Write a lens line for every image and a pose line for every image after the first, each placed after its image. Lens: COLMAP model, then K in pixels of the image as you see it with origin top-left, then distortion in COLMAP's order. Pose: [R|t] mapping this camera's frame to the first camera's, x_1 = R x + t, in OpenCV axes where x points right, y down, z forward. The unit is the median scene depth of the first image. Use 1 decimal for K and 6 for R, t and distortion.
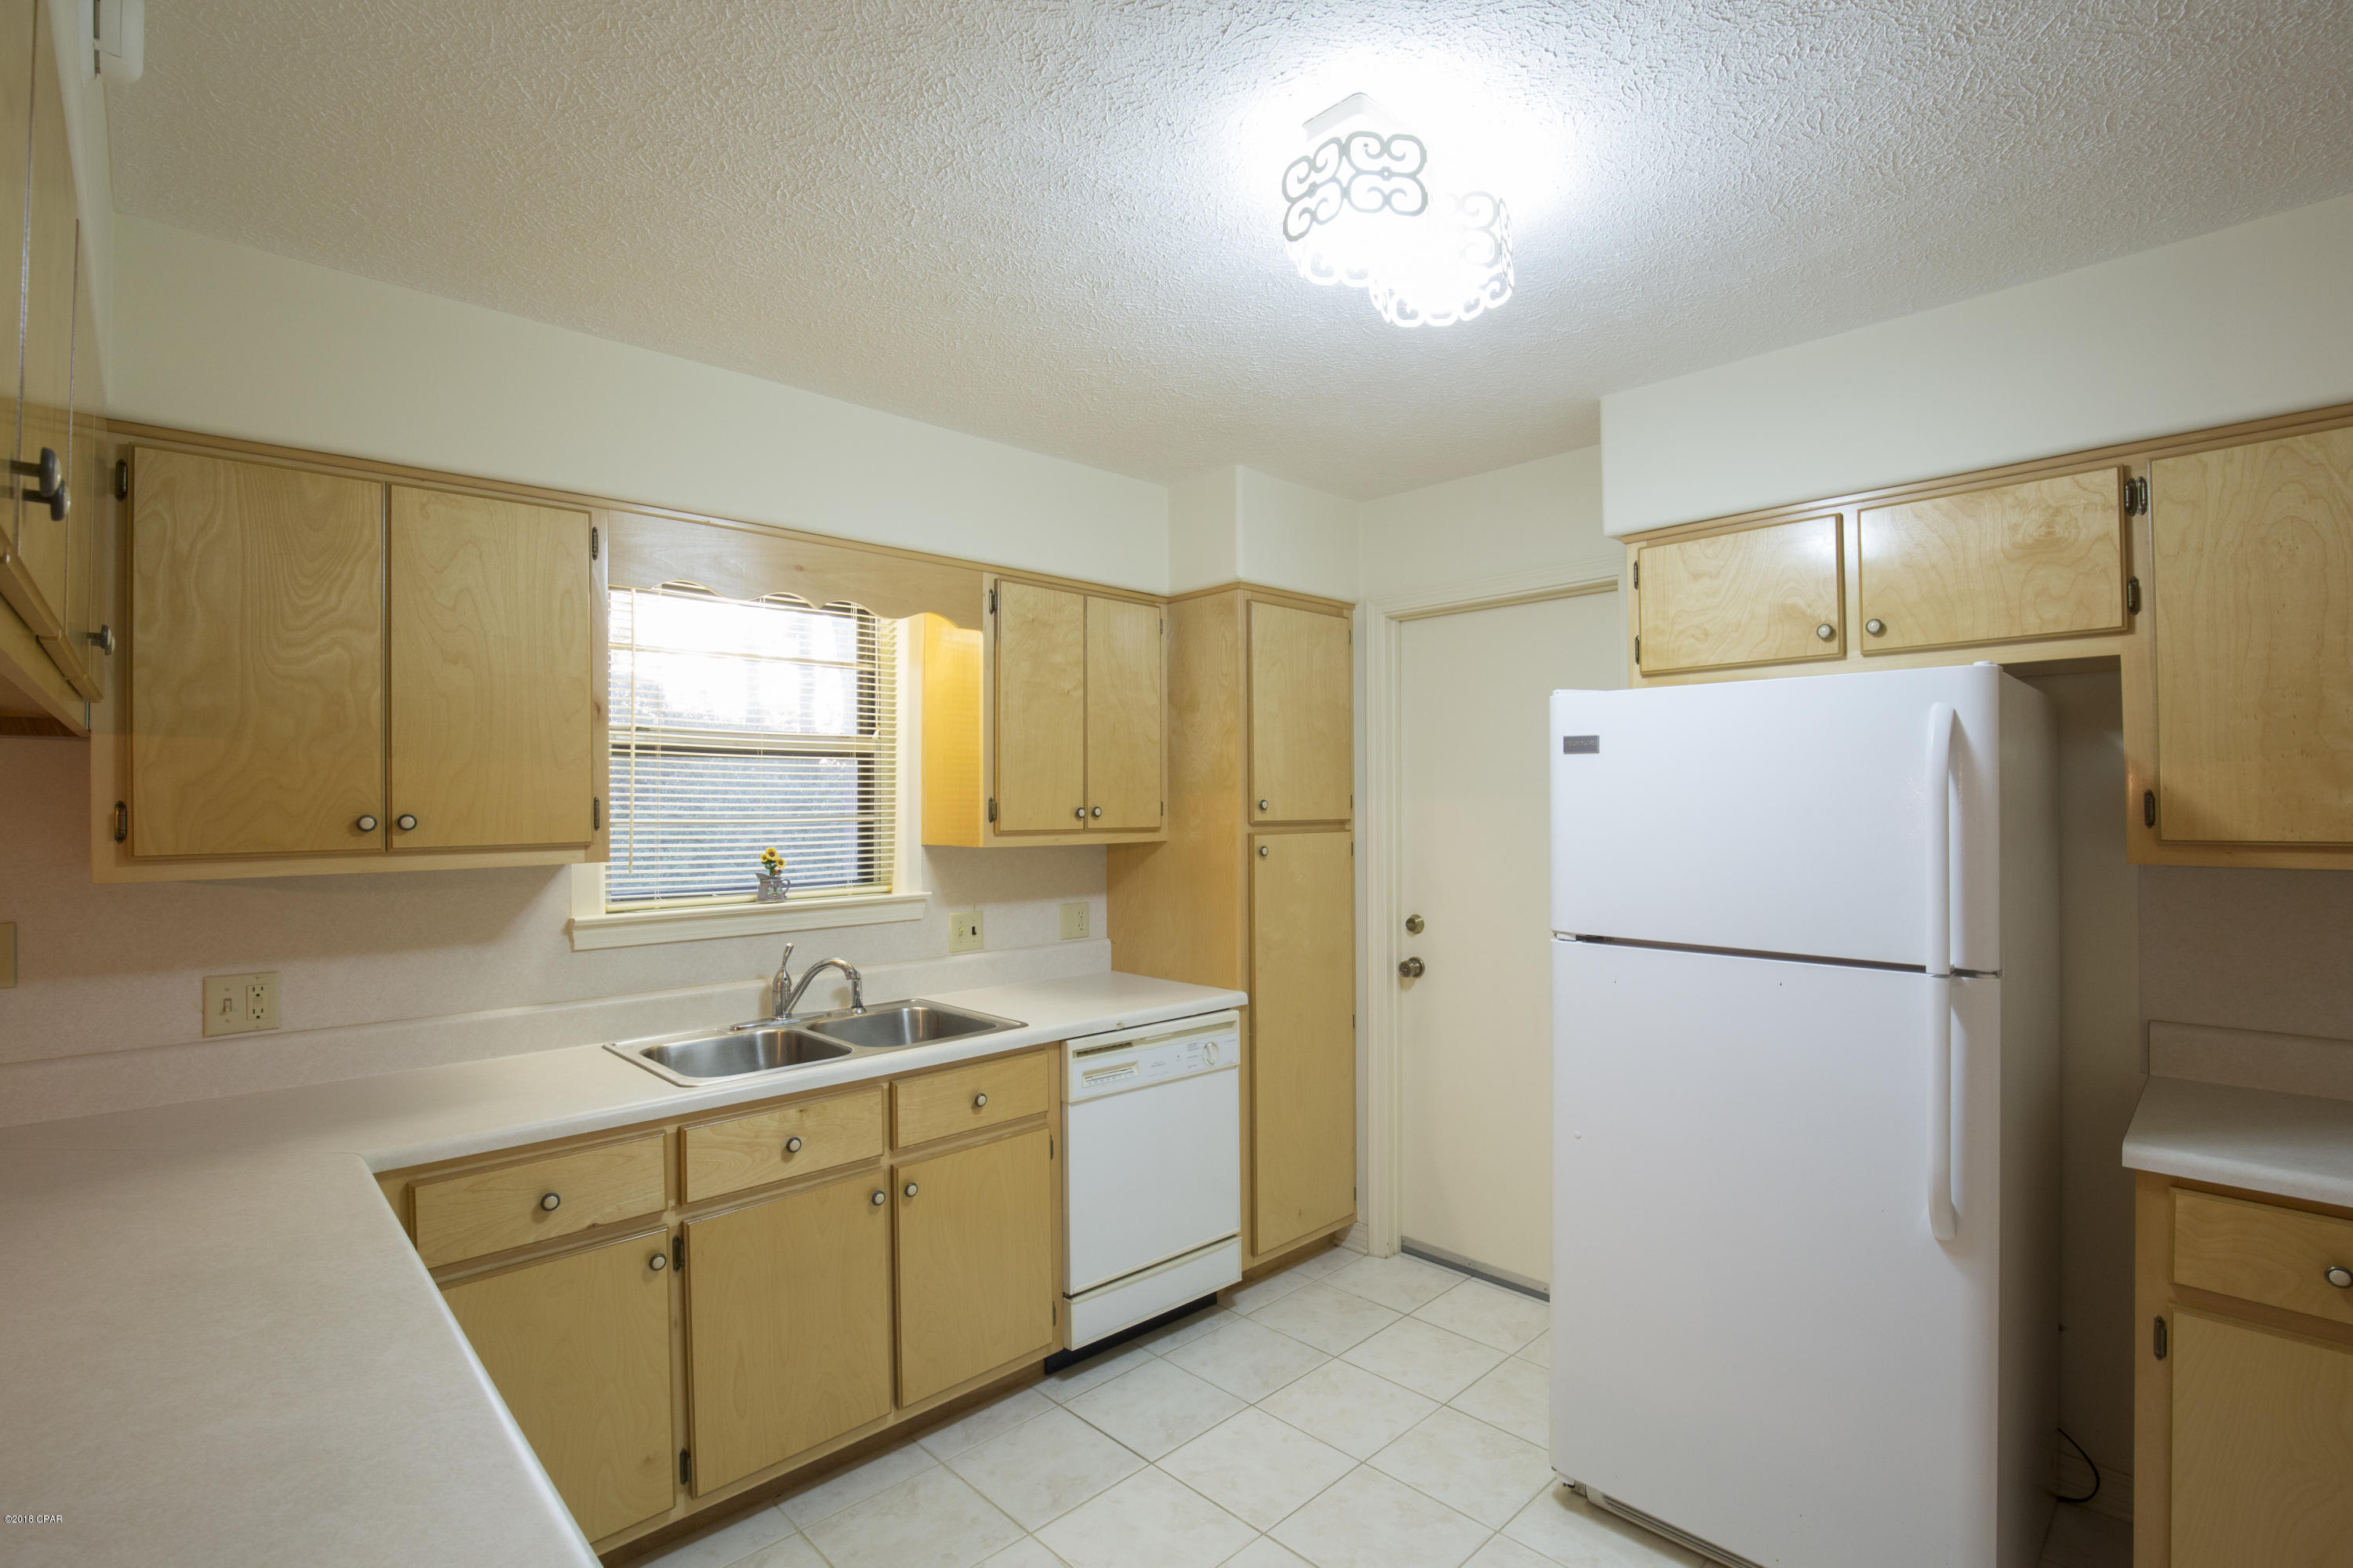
lens RADIAL K [[1077.5, 0, 1181.1], [0, 1077.5, 787.4], [0, 0, 1]] dist [-0.034599, 0.005301]
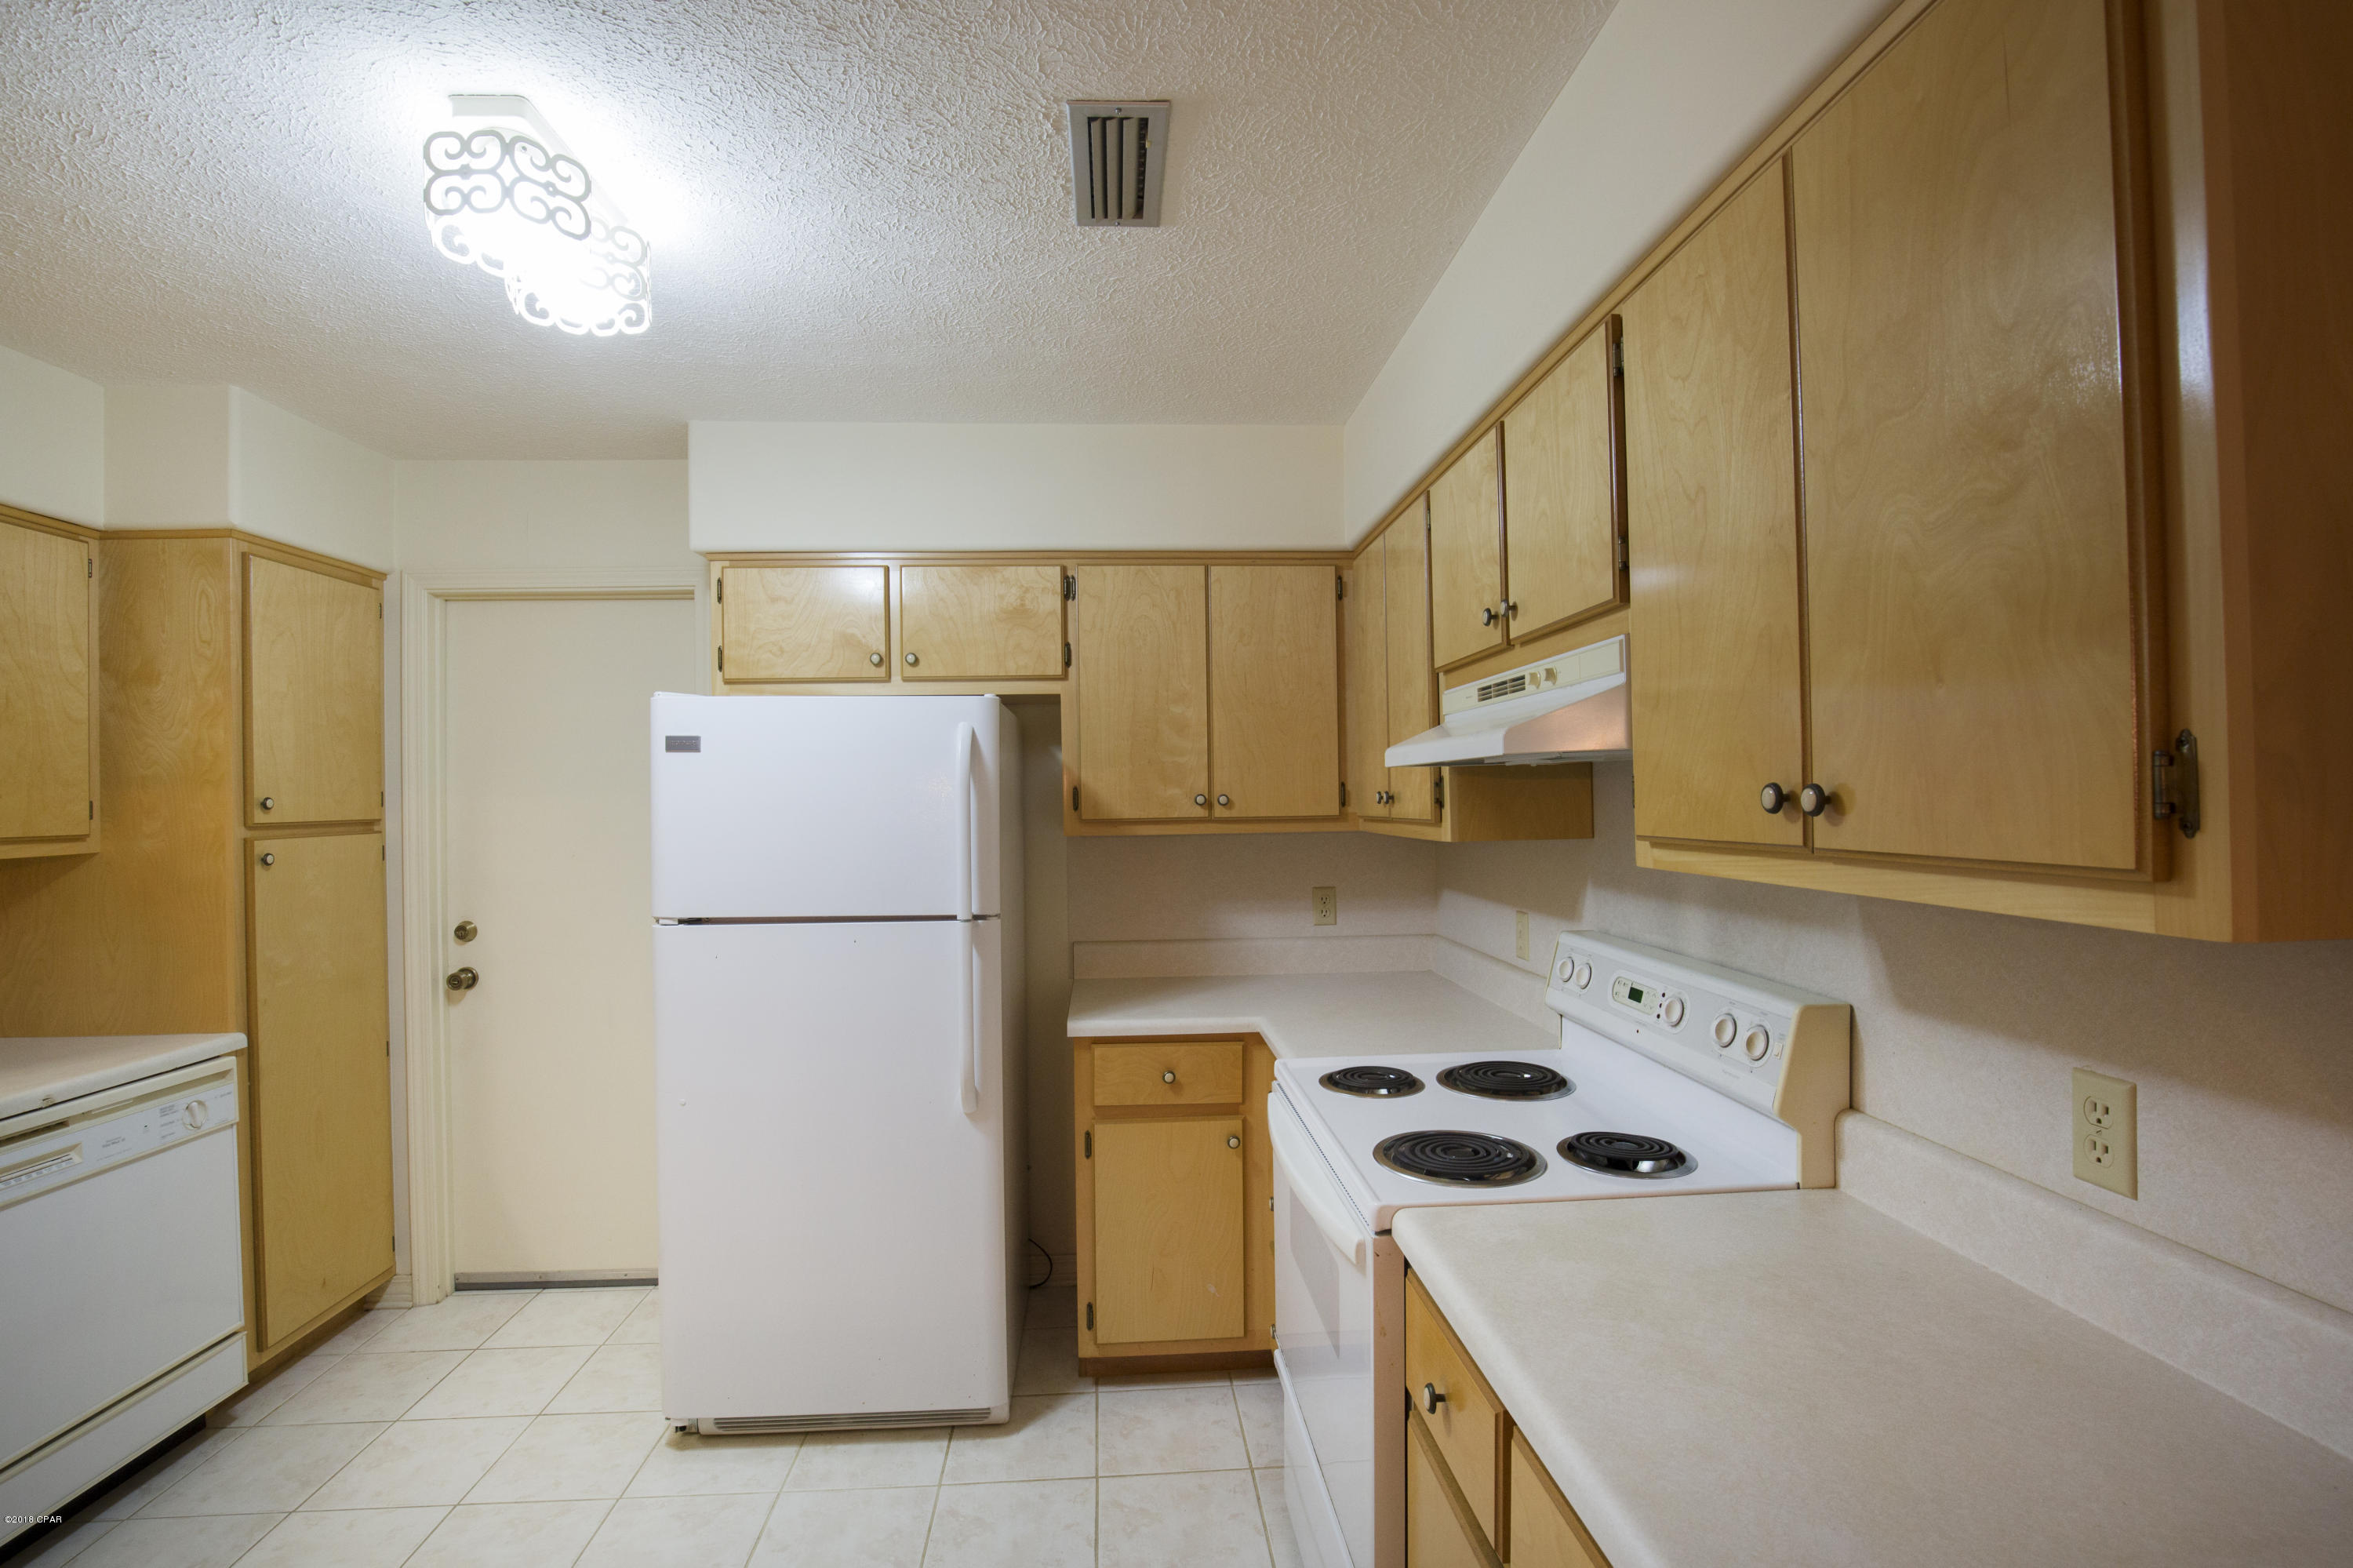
lens RADIAL K [[1042.8, 0, 1176.5], [0, 1042.8, 784.0], [0, 0, 1]] dist [0.000737, 0.000231]
pose [[0.650553, 0.001990, 0.759458, -0.094373], [-0.002279, 0.999997, -0.000668, 0.000131], [-0.759458, -0.001296, 0.650555, -0.063202]]
